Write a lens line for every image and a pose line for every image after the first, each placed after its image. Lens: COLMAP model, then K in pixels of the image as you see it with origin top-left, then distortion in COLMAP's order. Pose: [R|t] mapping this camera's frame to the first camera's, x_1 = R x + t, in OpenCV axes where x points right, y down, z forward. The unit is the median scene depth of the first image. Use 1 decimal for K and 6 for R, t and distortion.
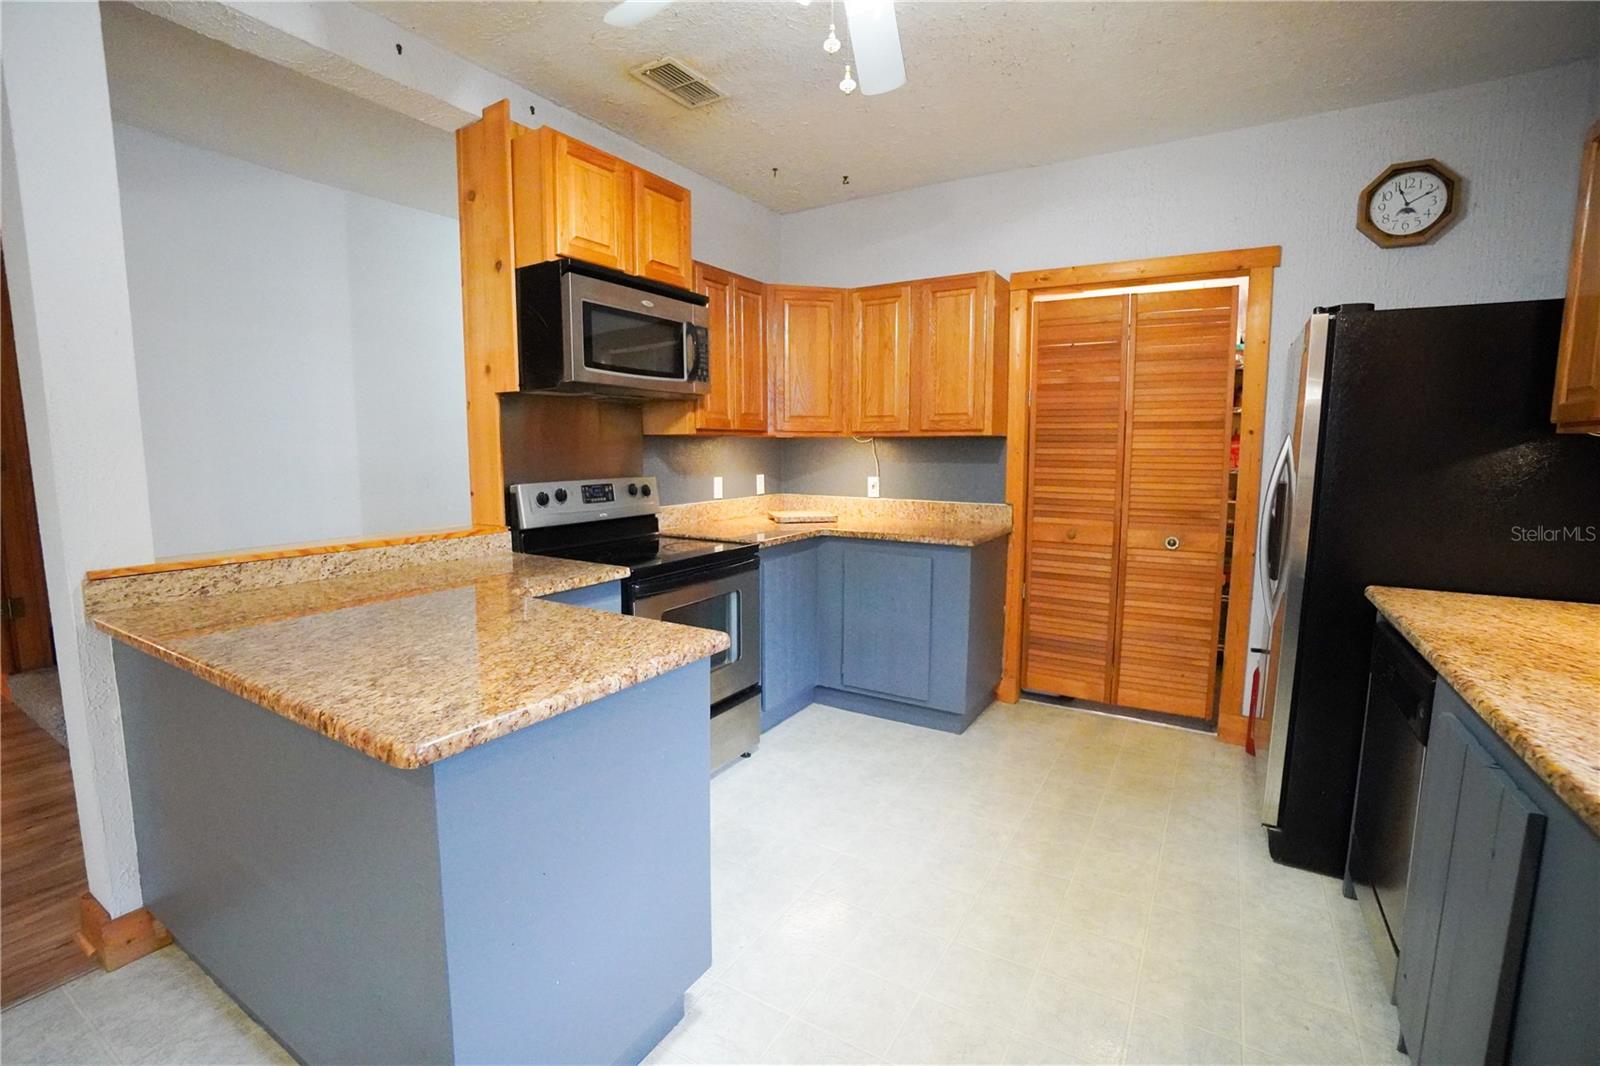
lens RADIAL K [[718.4, 0, 790.1], [0, 718.4, 534.4], [0, 0, 1]] dist [-0.062596, 0.023467]
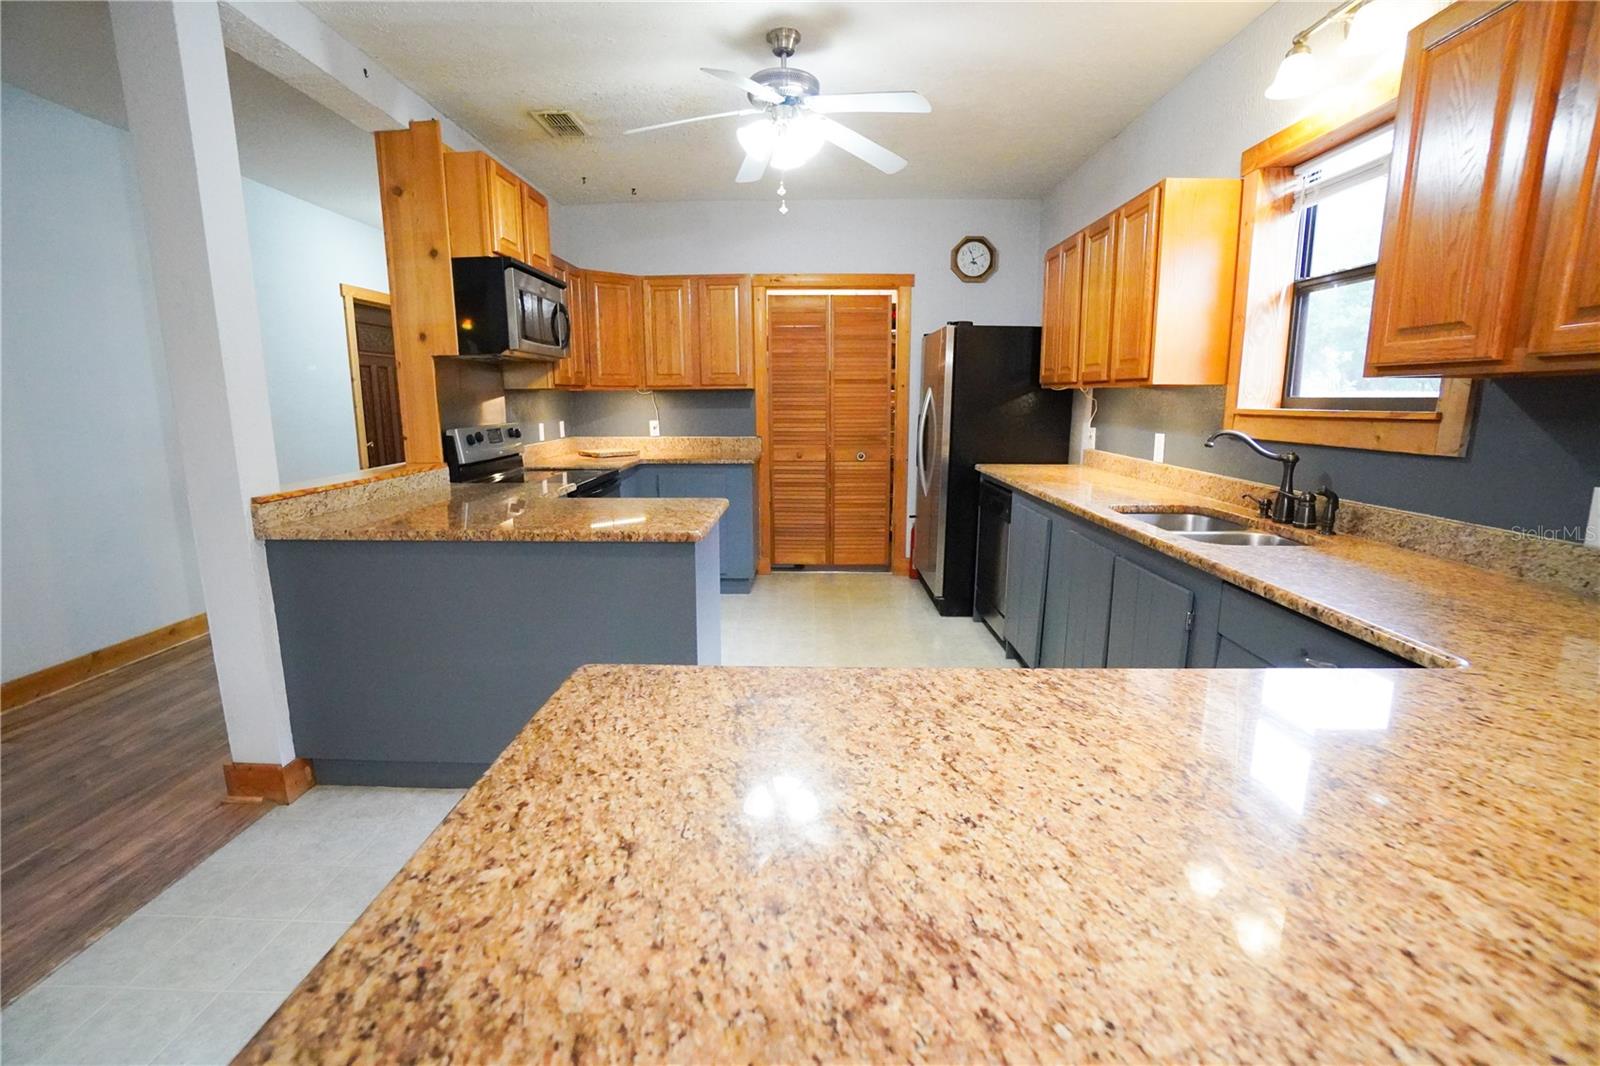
lens RADIAL K [[718.4, 0, 790.1], [0, 718.4, 534.4], [0, 0, 1]] dist [-0.062596, 0.023467]
pose [[0.863866, -0.099430, 0.493811, -0.421223], [0.066479, 0.994254, 0.083897, 0.041764], [-0.499315, -0.039648, 0.865513, -0.329342]]
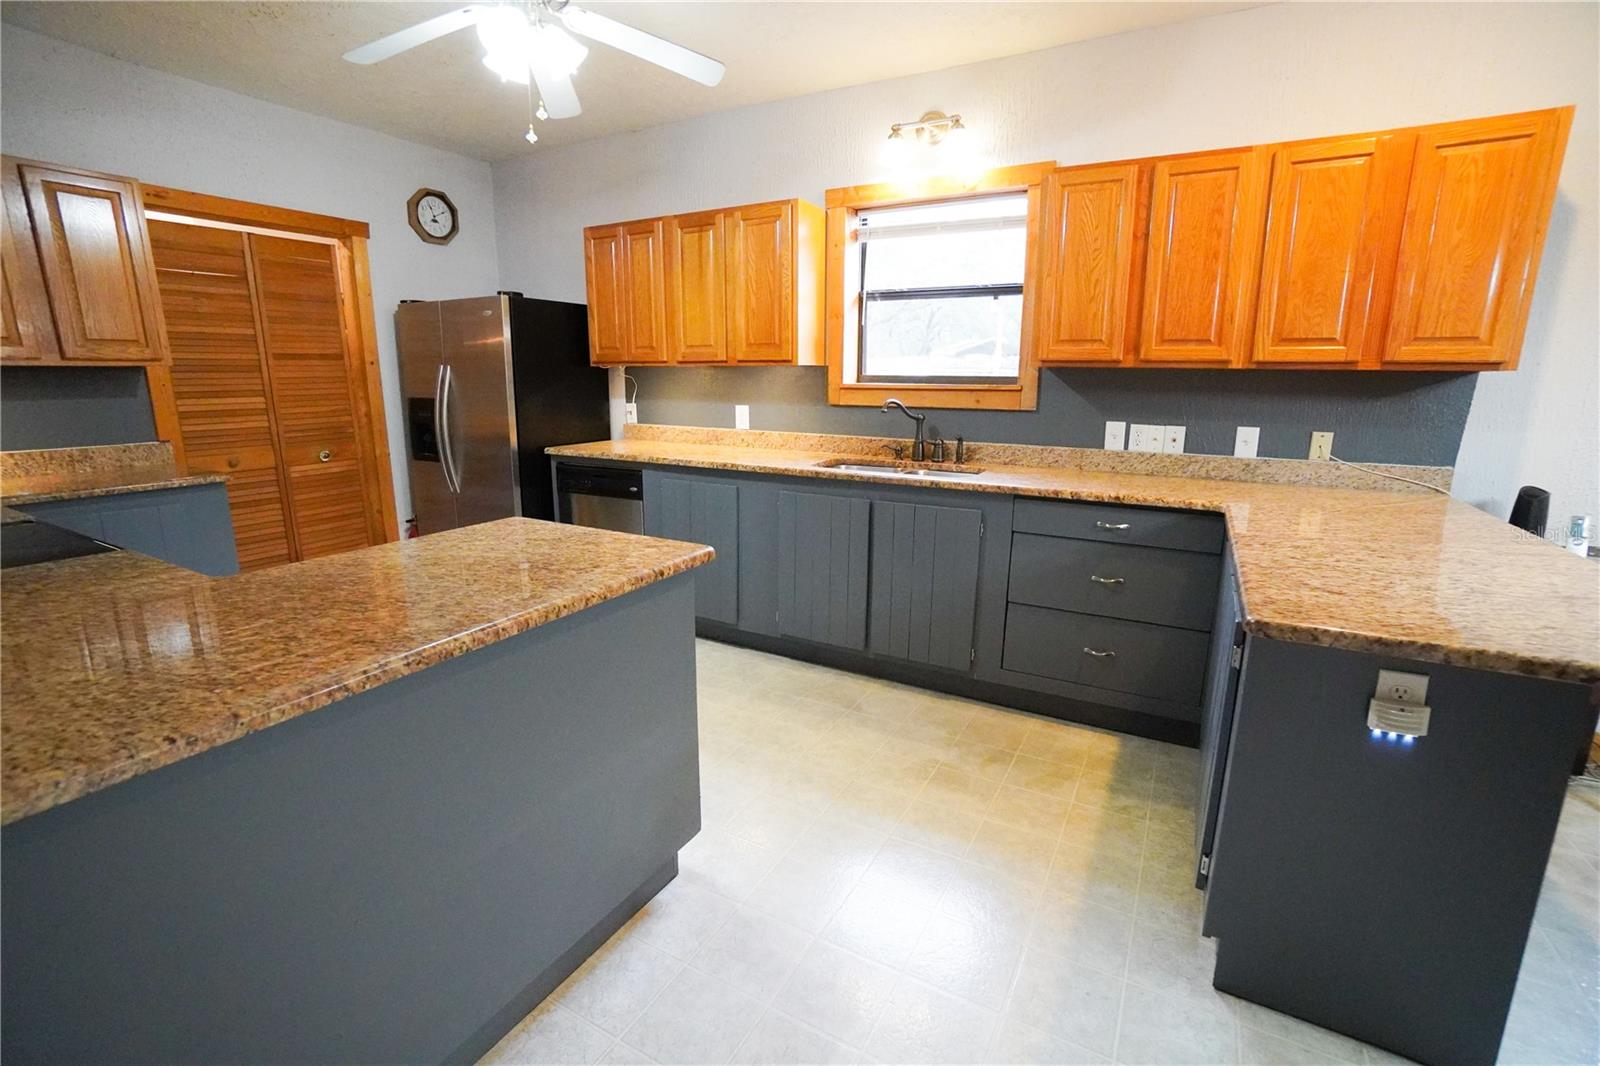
lens RADIAL K [[714.8, 0, 792.7], [0, 714.8, 535.1], [0, 0, 1]] dist [-0.063565, 0.022886]
pose [[-0.036968, -0.225517, 0.973538, -0.693281], [0.118266, 0.966370, 0.228348, -0.035950], [-0.992294, 0.123578, -0.009054, 0.241708]]
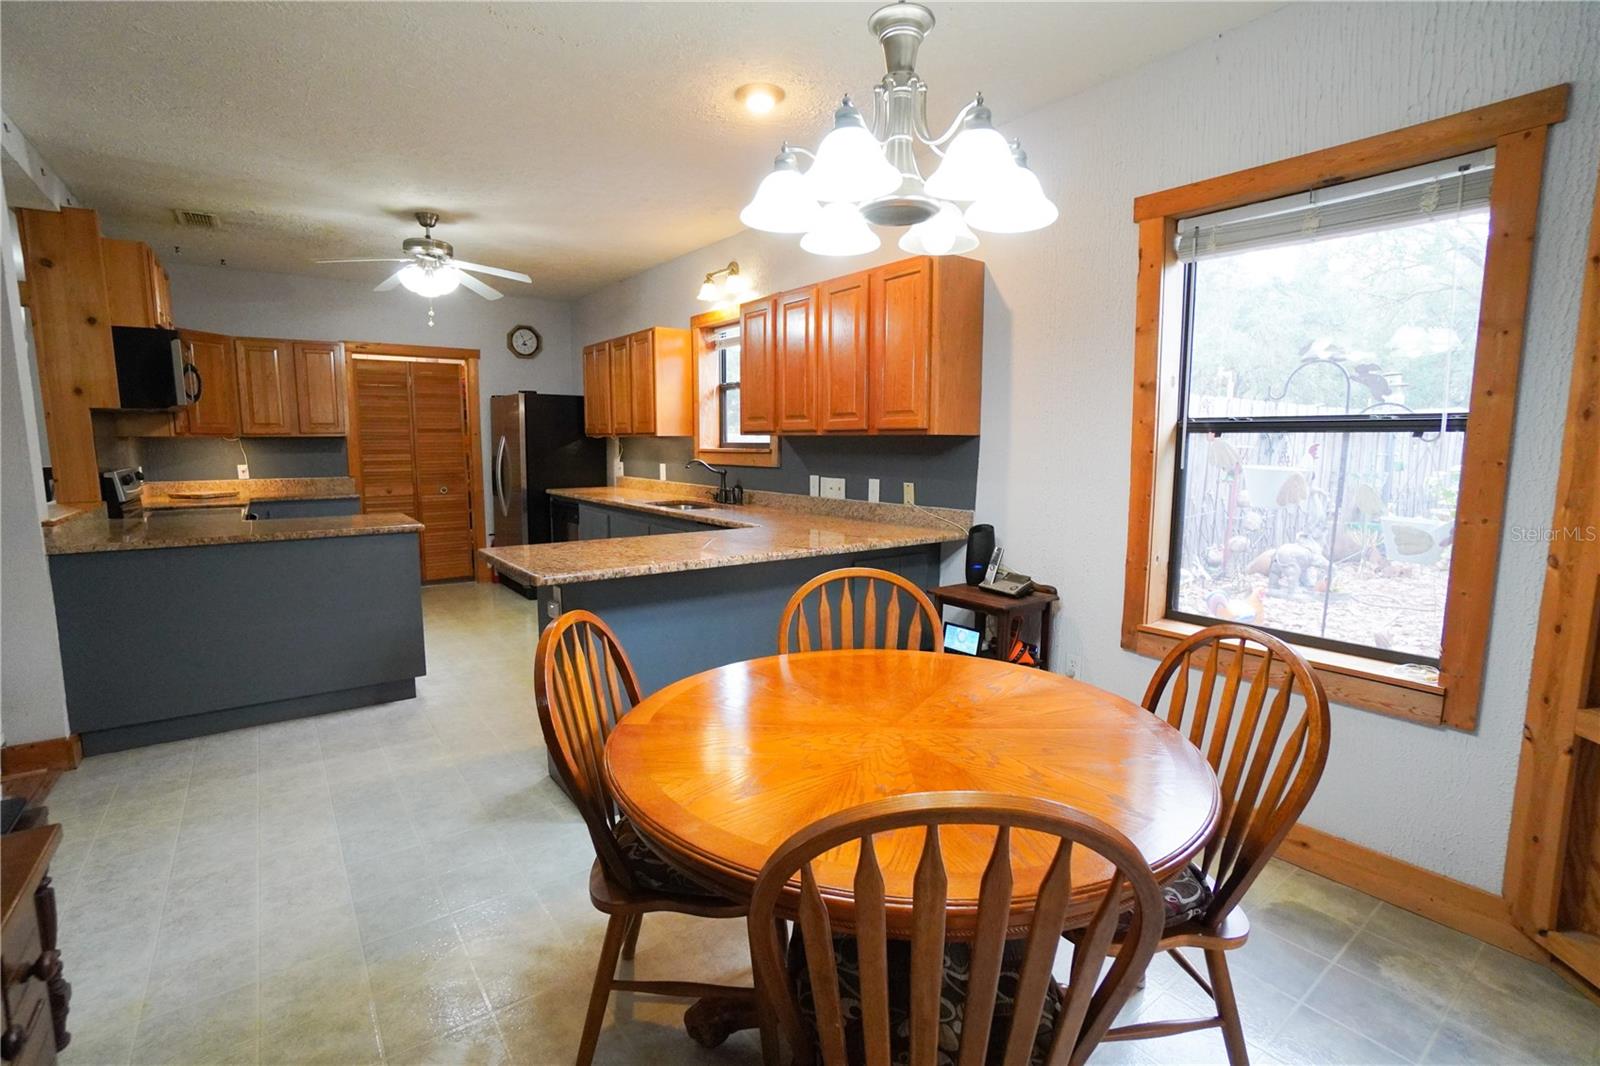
lens RADIAL K [[749.7, 0, 787.5], [0, 749.7, 533.8], [0, 0, 1]] dist [-0.065899, 0.027304]
pose [[0.380843, -0.116612, 0.917257, -1.022407], [0.110957, 0.990611, 0.079868, 0.075209], [-0.917958, 0.071359, 0.390206, -0.688140]]
